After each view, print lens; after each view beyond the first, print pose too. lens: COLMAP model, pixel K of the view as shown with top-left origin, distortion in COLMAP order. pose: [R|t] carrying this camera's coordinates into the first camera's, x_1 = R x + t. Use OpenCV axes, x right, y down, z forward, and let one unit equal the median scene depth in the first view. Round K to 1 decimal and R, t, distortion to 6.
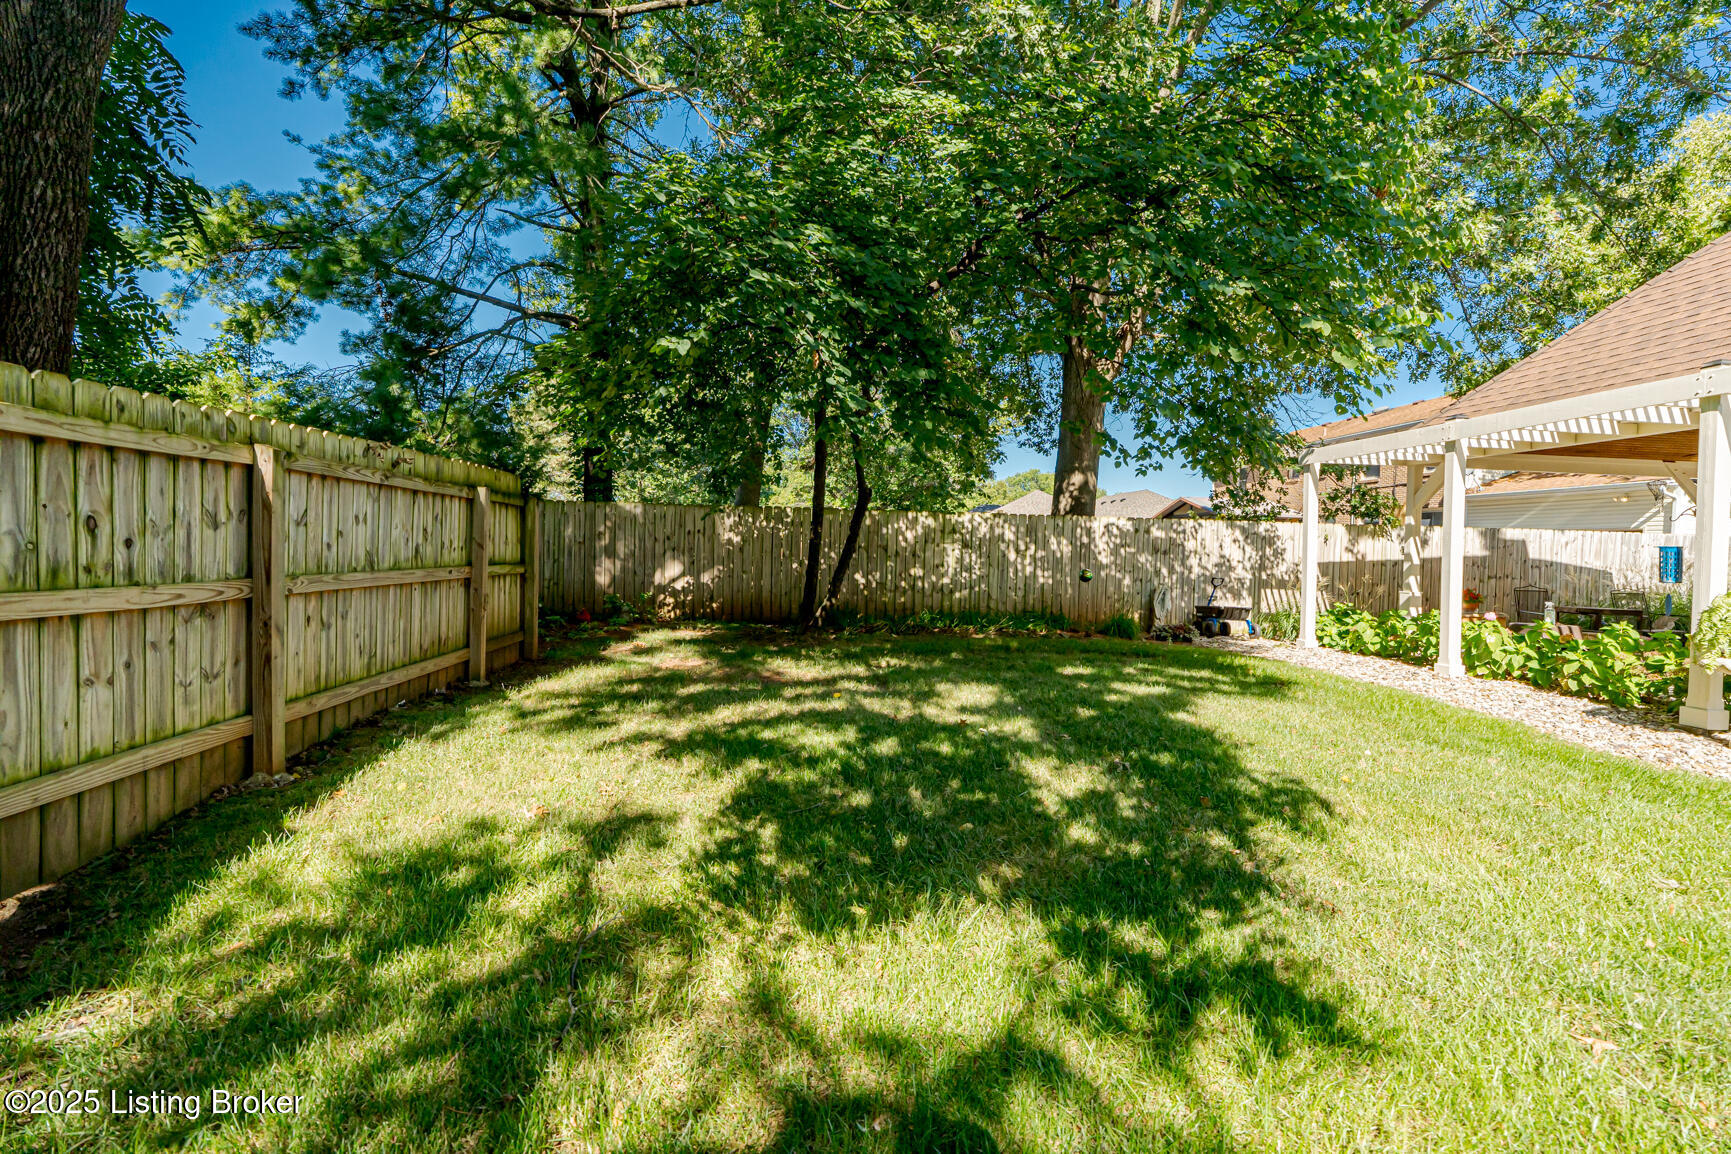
lens RADIAL K [[785.6, 0, 864.5], [0, 785.6, 568.1], [0, 0, 1]] dist [0.000913, 0.000120]
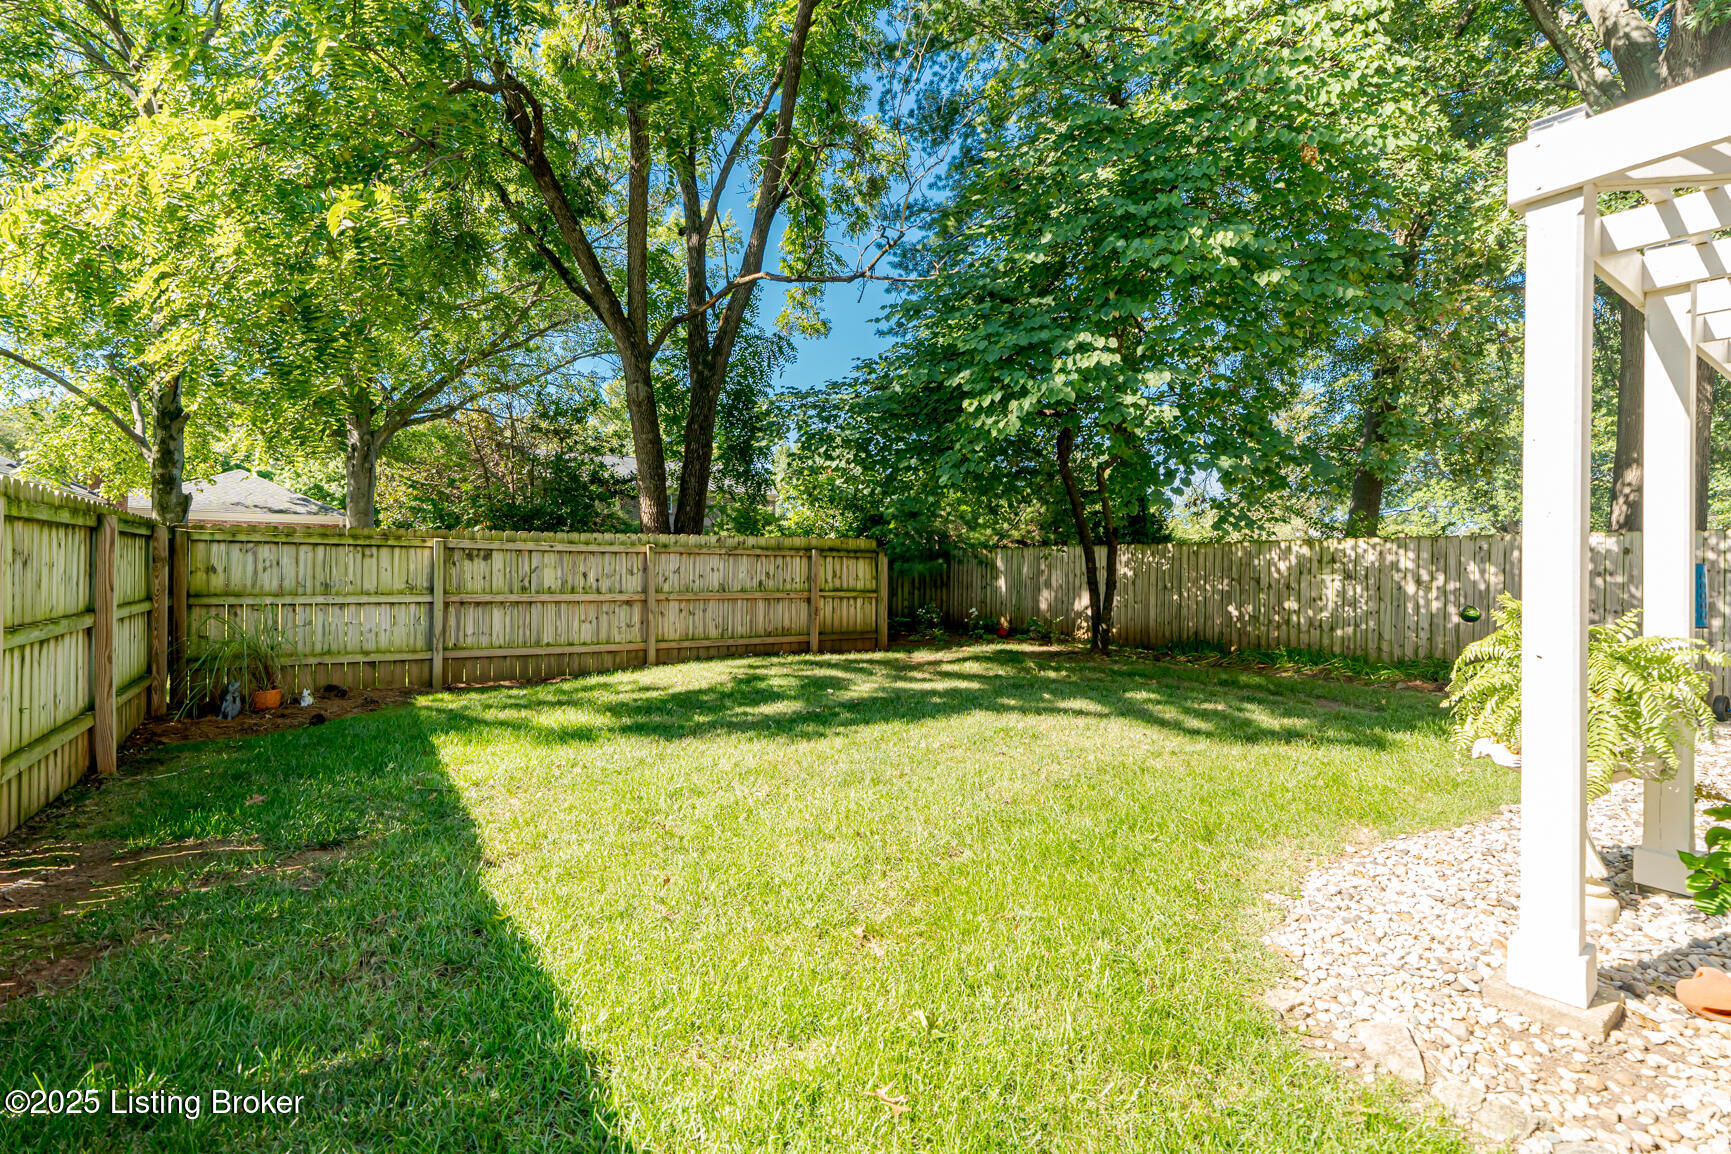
lens RADIAL K [[785.6, 0, 861.5], [0, 785.6, 582.1], [0, 0, 1]] dist [0.000913, 0.000120]
pose [[0.476807, -0.006439, -0.878984, 0.640792], [-0.018261, 0.999685, -0.017229, 0.002905], [0.878818, 0.024266, 0.476539, 0.106862]]
